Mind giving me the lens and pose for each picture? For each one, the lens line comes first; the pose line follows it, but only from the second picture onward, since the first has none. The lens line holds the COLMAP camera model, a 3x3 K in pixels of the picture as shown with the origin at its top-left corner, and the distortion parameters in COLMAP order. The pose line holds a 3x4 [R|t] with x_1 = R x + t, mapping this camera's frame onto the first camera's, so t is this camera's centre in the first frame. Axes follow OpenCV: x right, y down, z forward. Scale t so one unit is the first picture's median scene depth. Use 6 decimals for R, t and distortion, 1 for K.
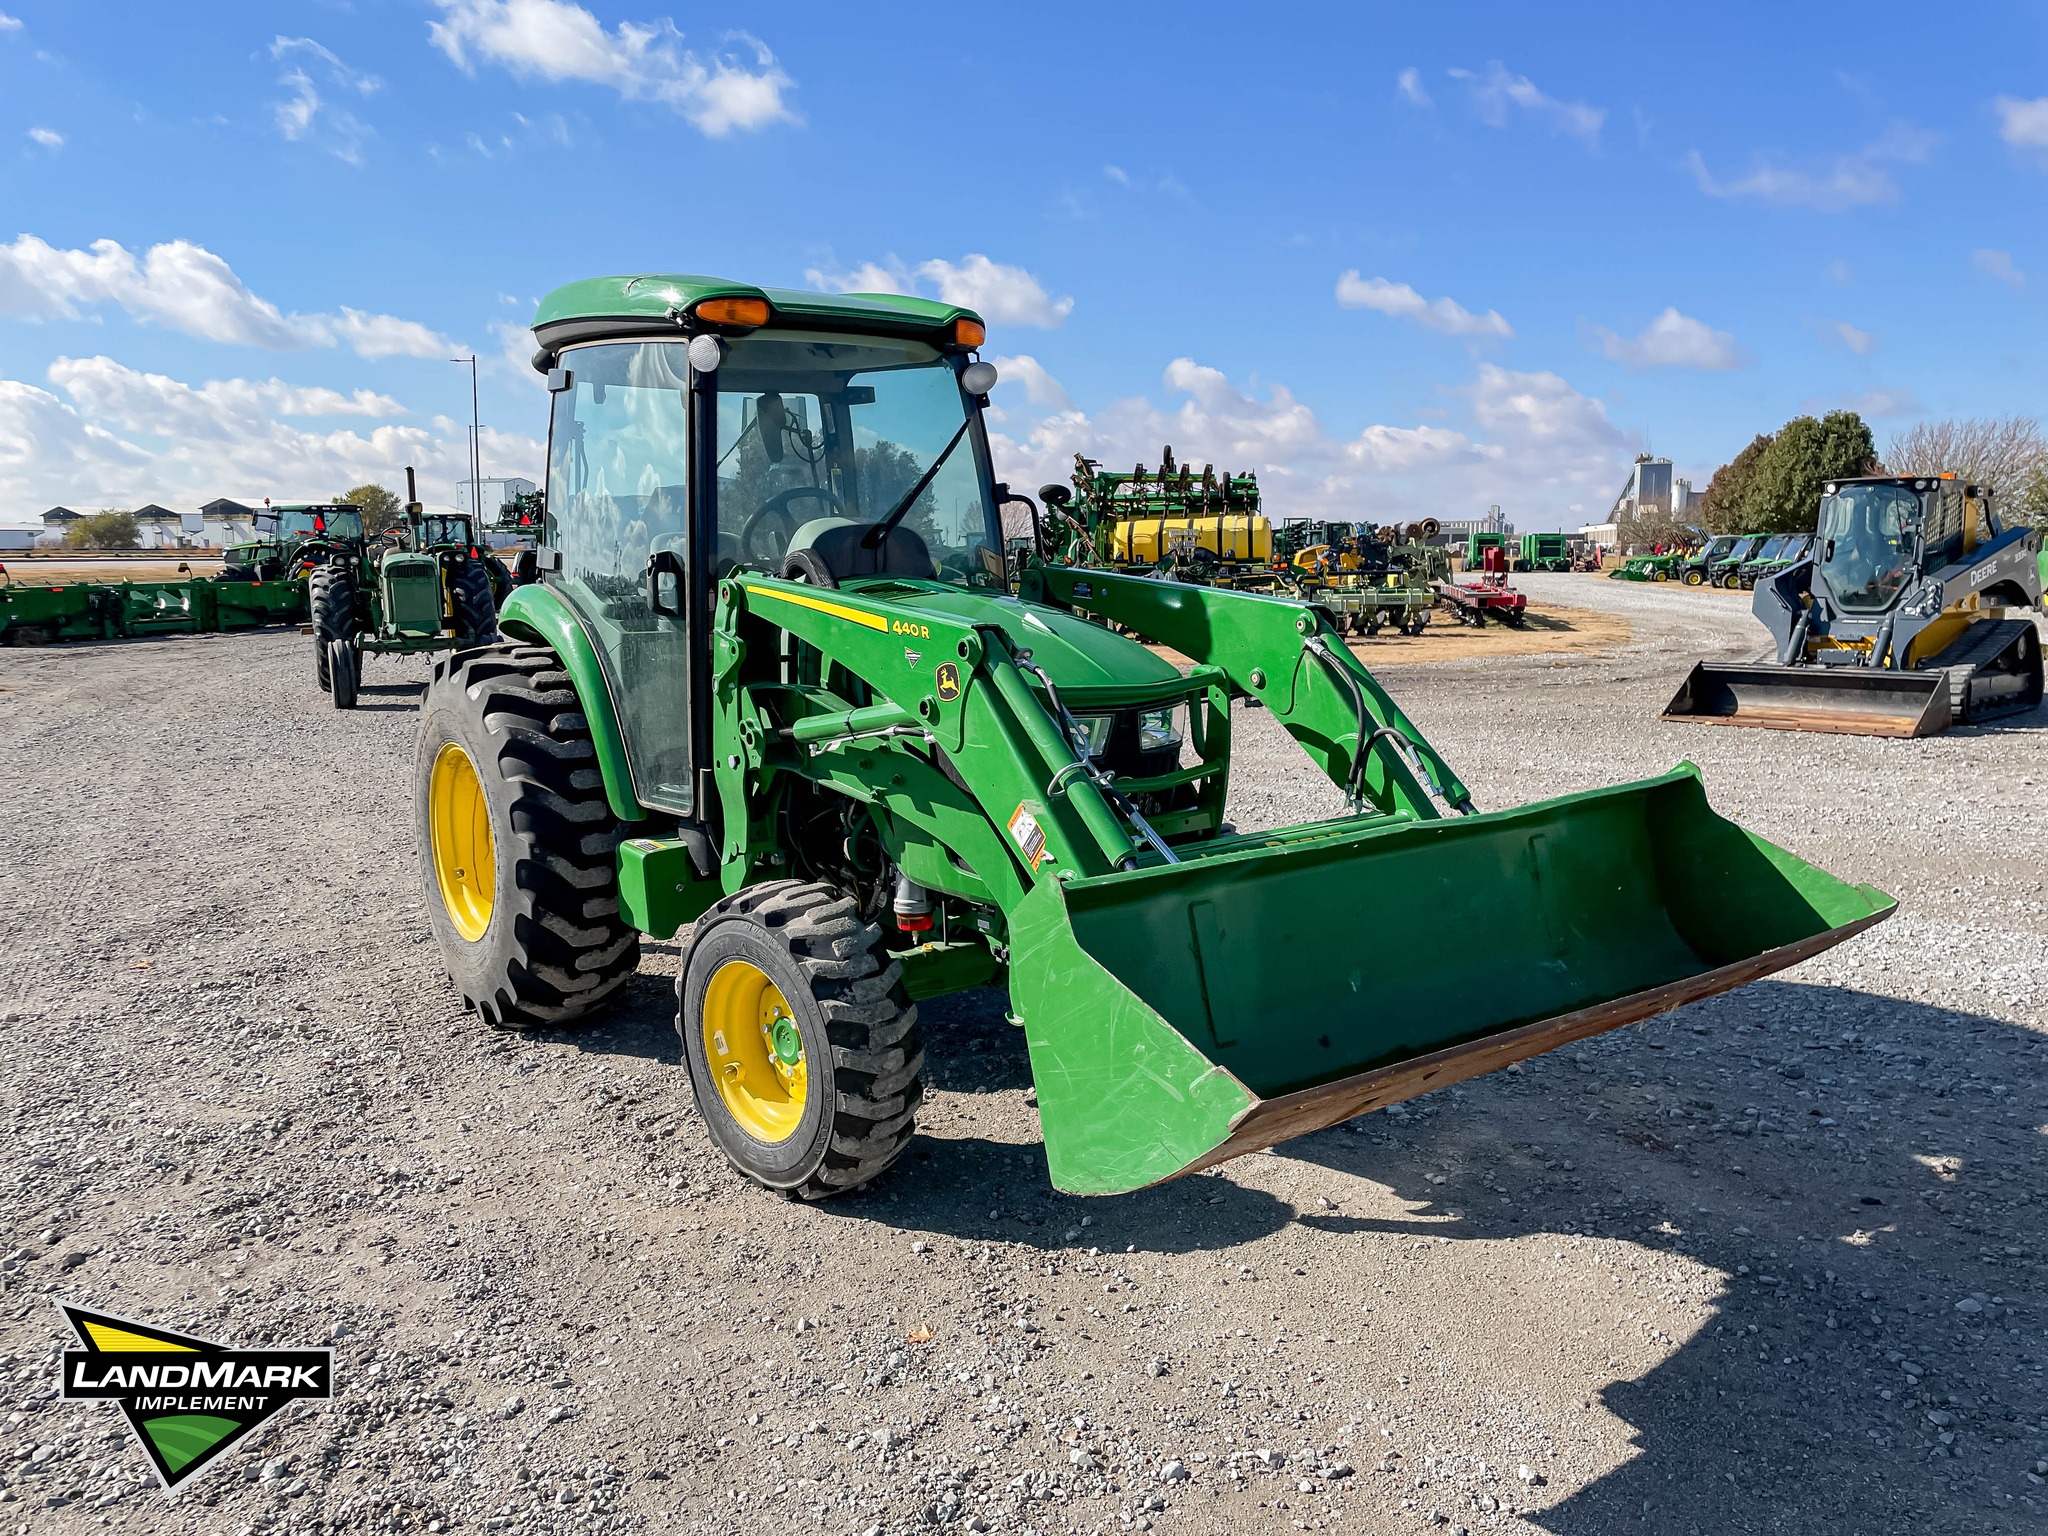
lens RADIAL K [[1547.5, 0, 1031.7], [0, 1547.5, 715.6], [0, 0, 1]] dist [0.078834, -0.104493]
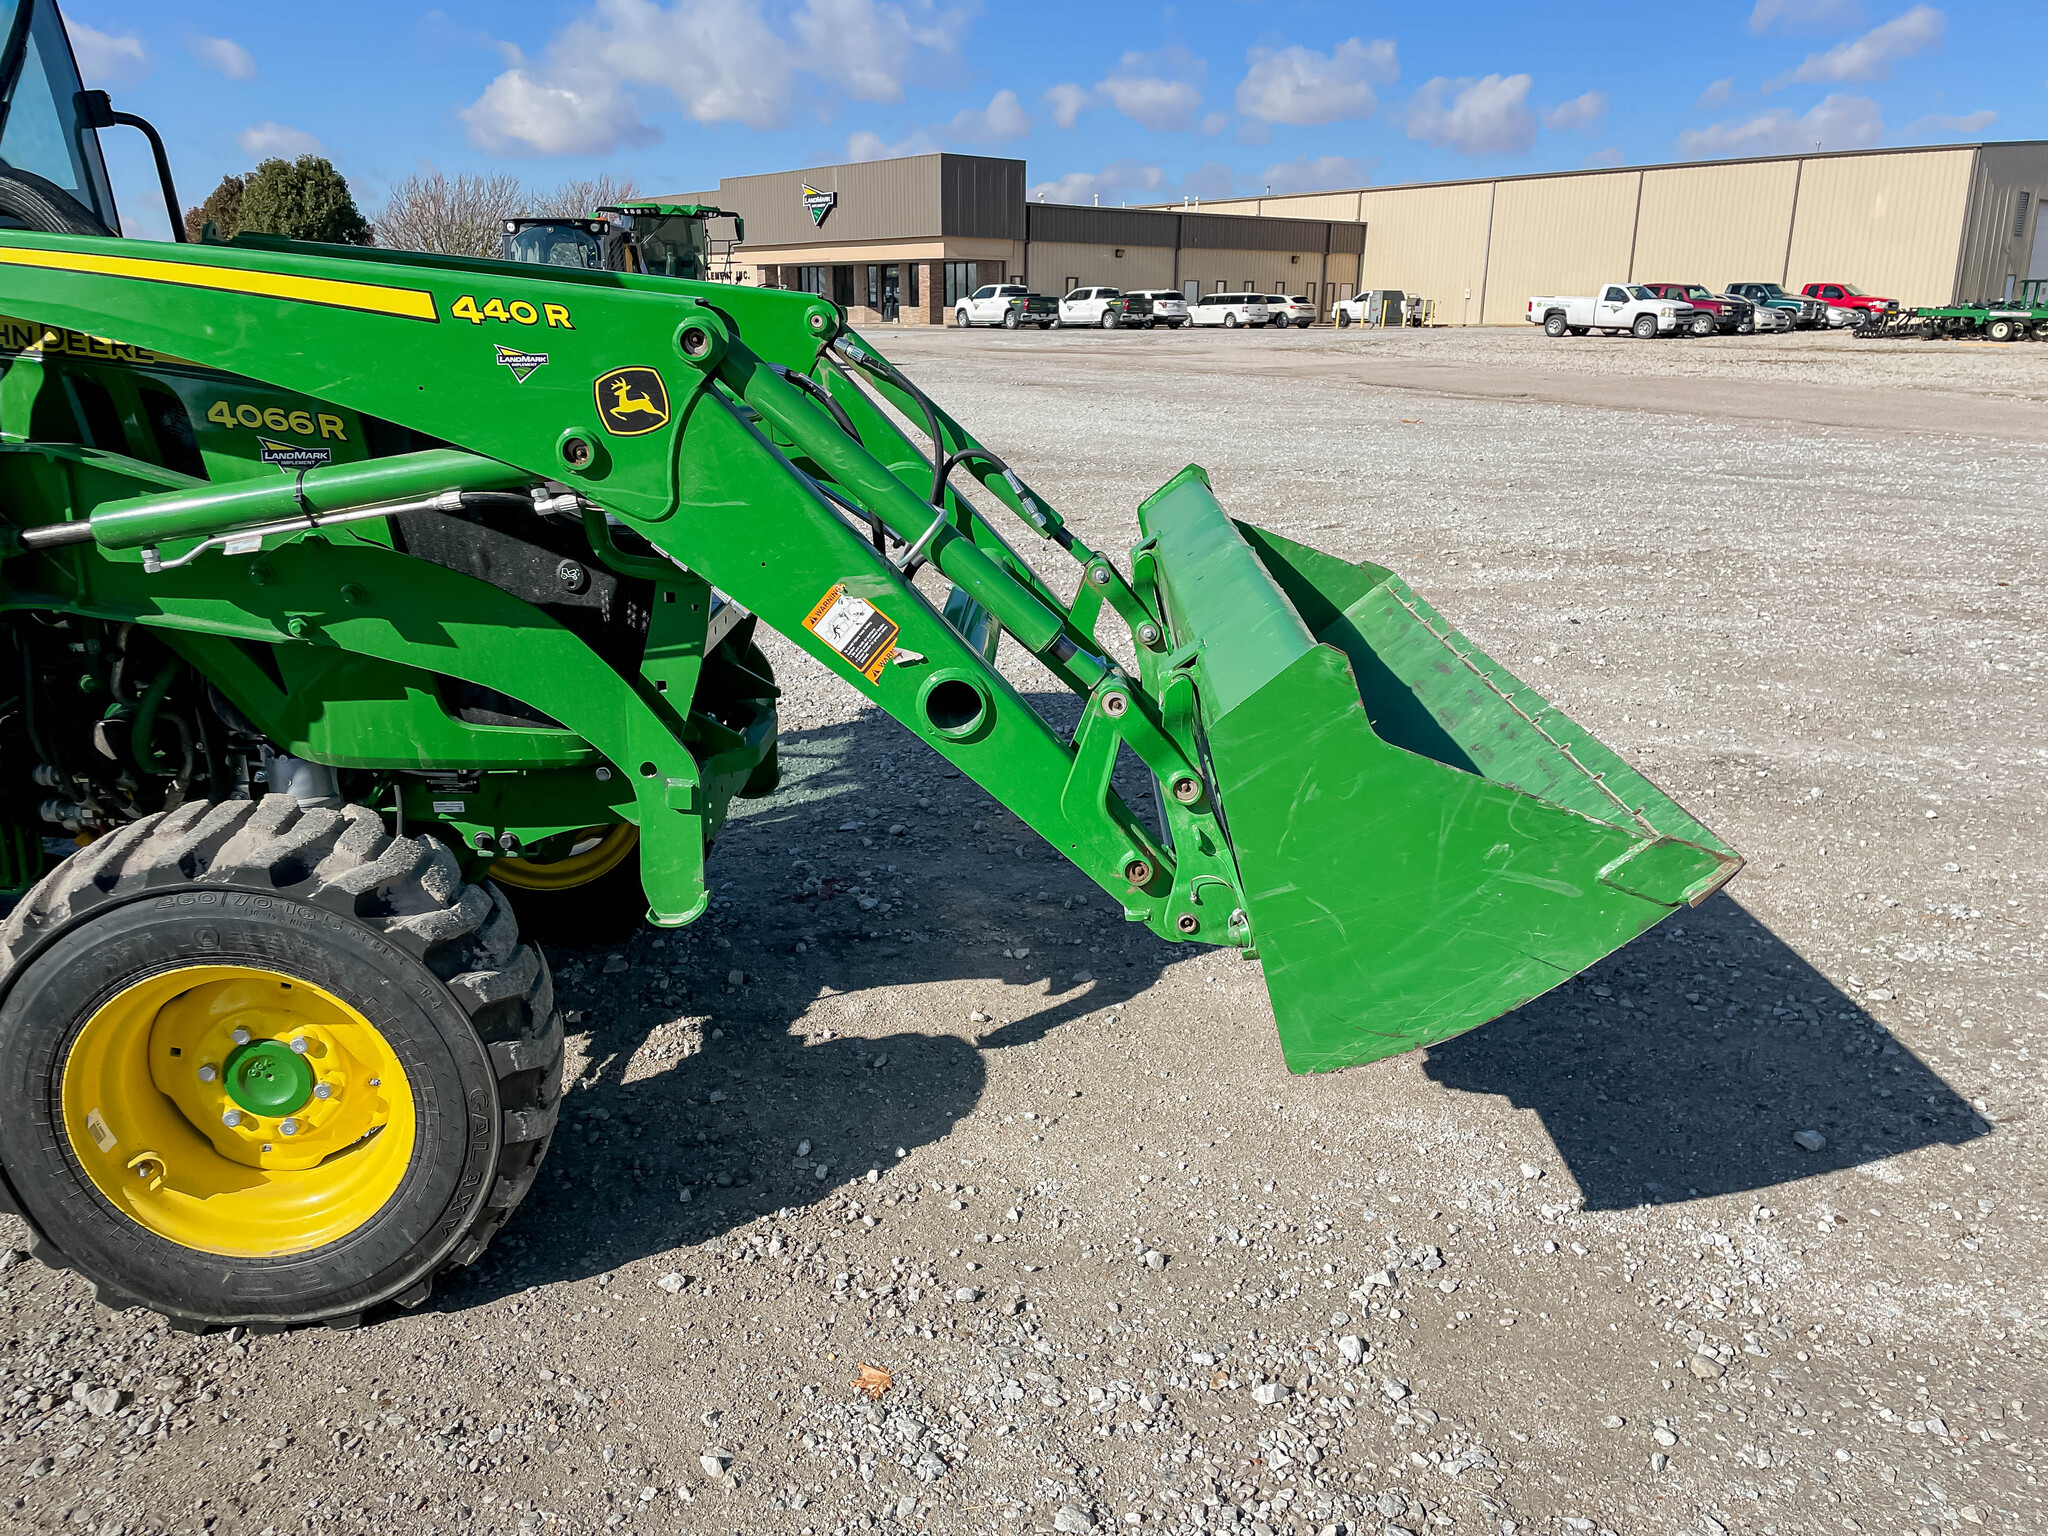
lens RADIAL K [[1547.5, 0, 1025.9], [0, 1547.5, 765.3], [0, 0, 1]] dist [0.078834, -0.104493]
pose [[0.620520, -0.211902, 0.755018, -0.381629], [0.074660, 0.974390, 0.212110, -0.001171], [-0.780628, -0.075249, 0.620449, 0.431409]]
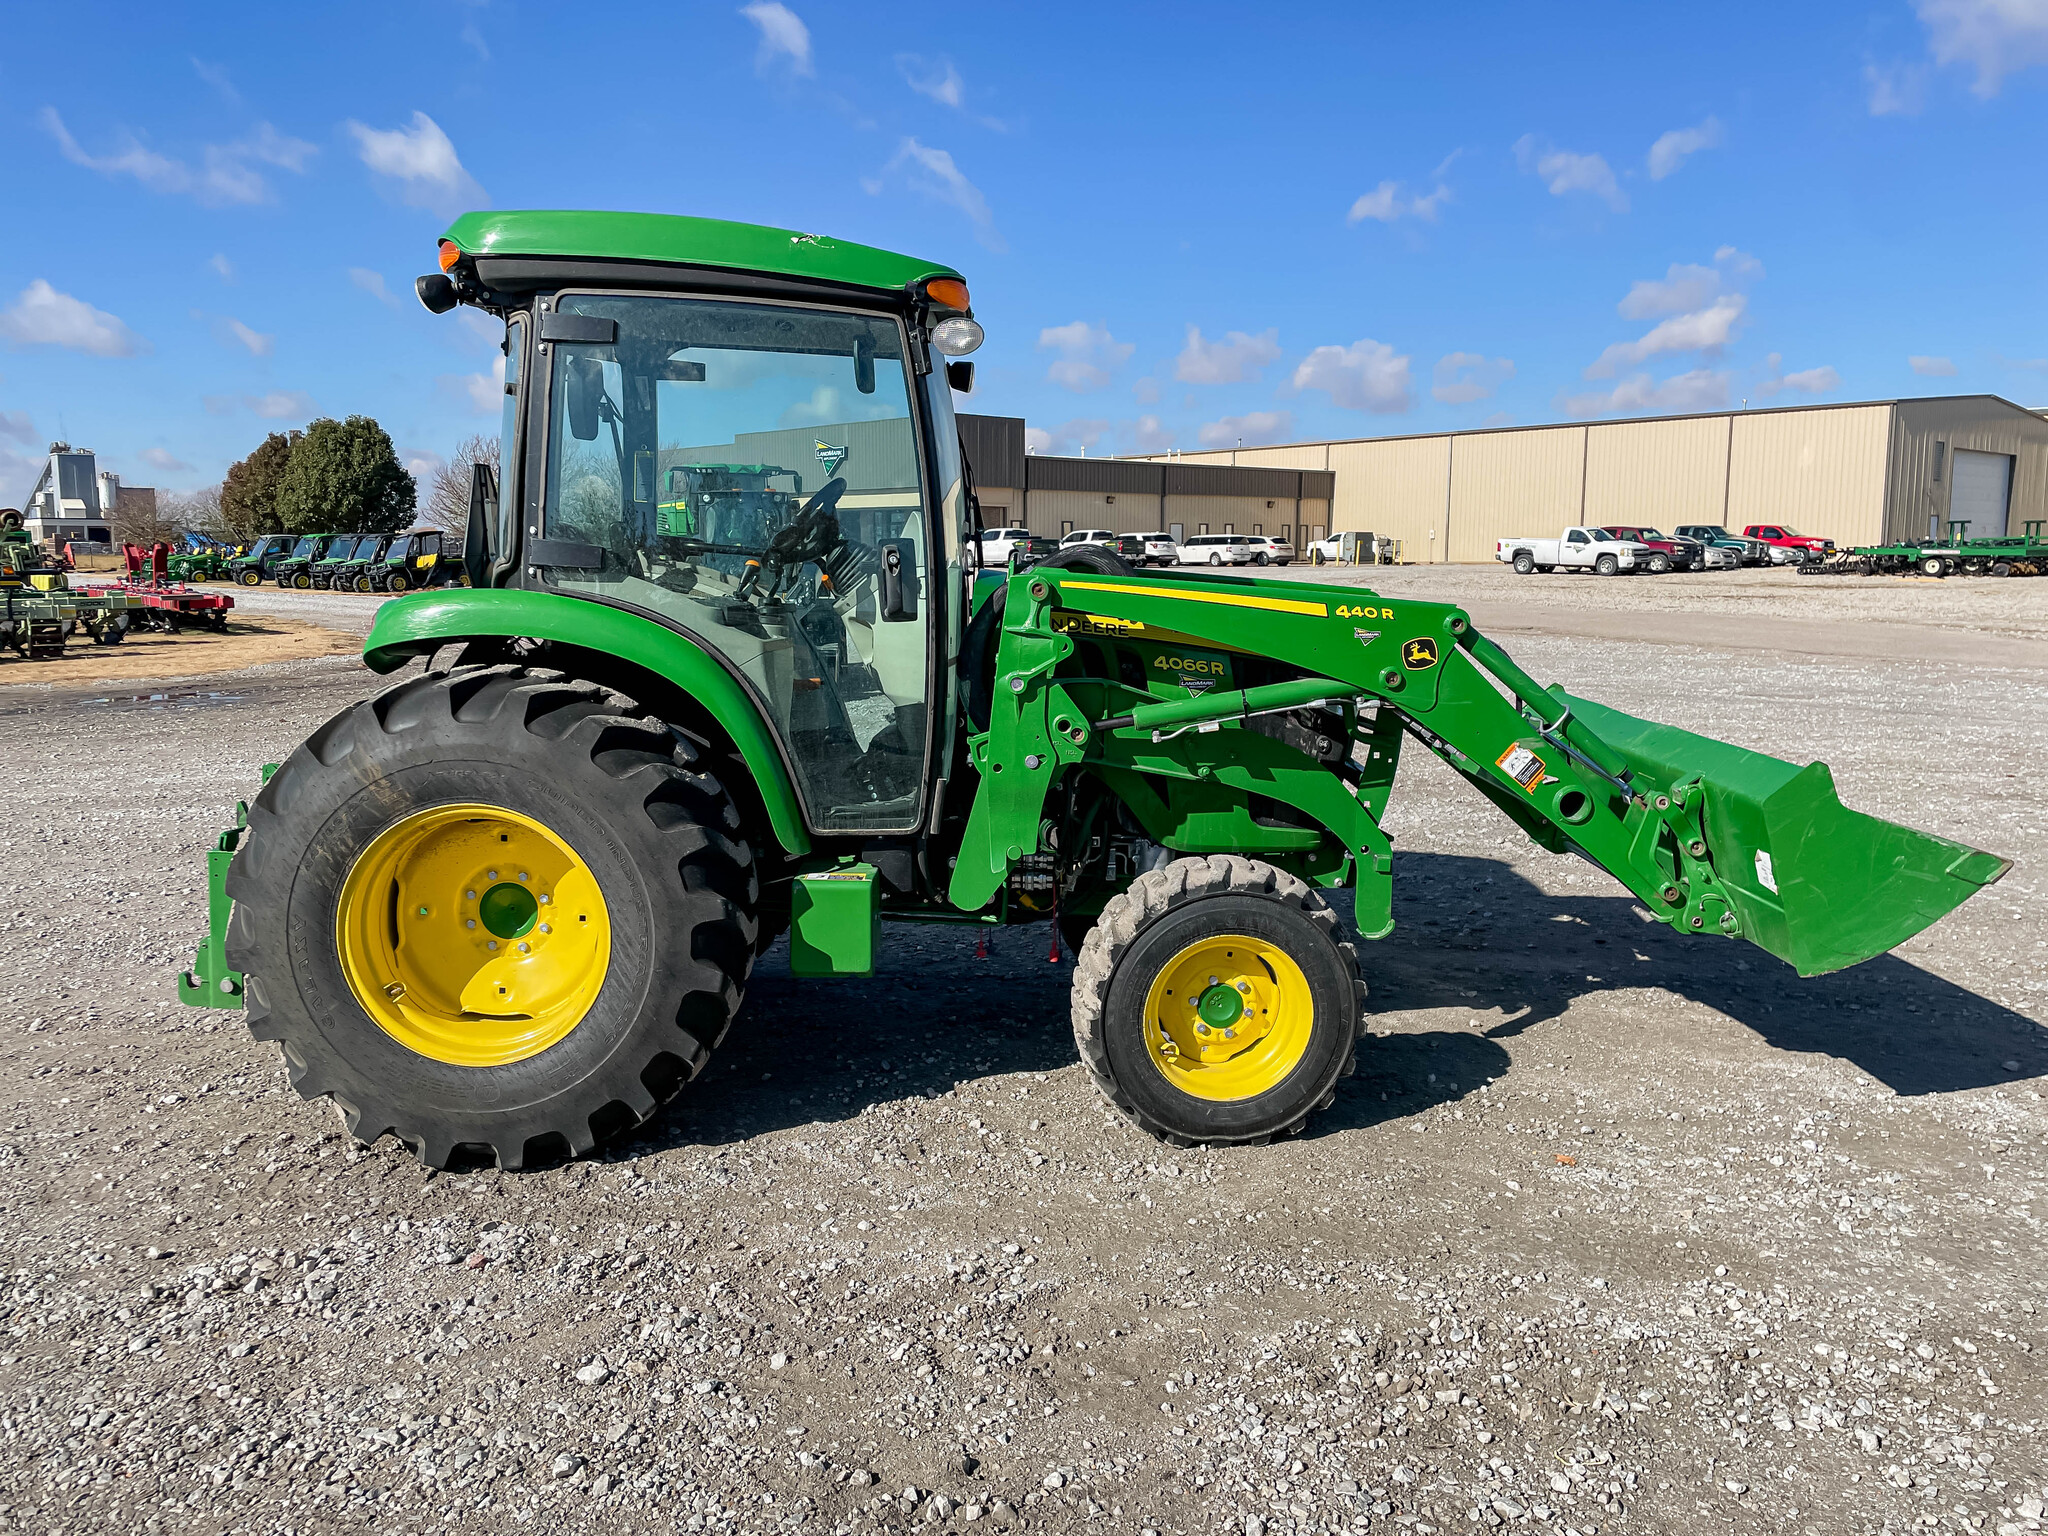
lens RADIAL K [[1547.5, 0, 1035.5], [0, 1547.5, 736.1], [0, 0, 1]] dist [0.078834, -0.104493]
pose [[0.596564, -0.091472, 0.797335, -1.034473], [0.081281, 0.995262, 0.053364, -0.040380], [-0.798439, 0.032974, 0.601173, 0.444910]]
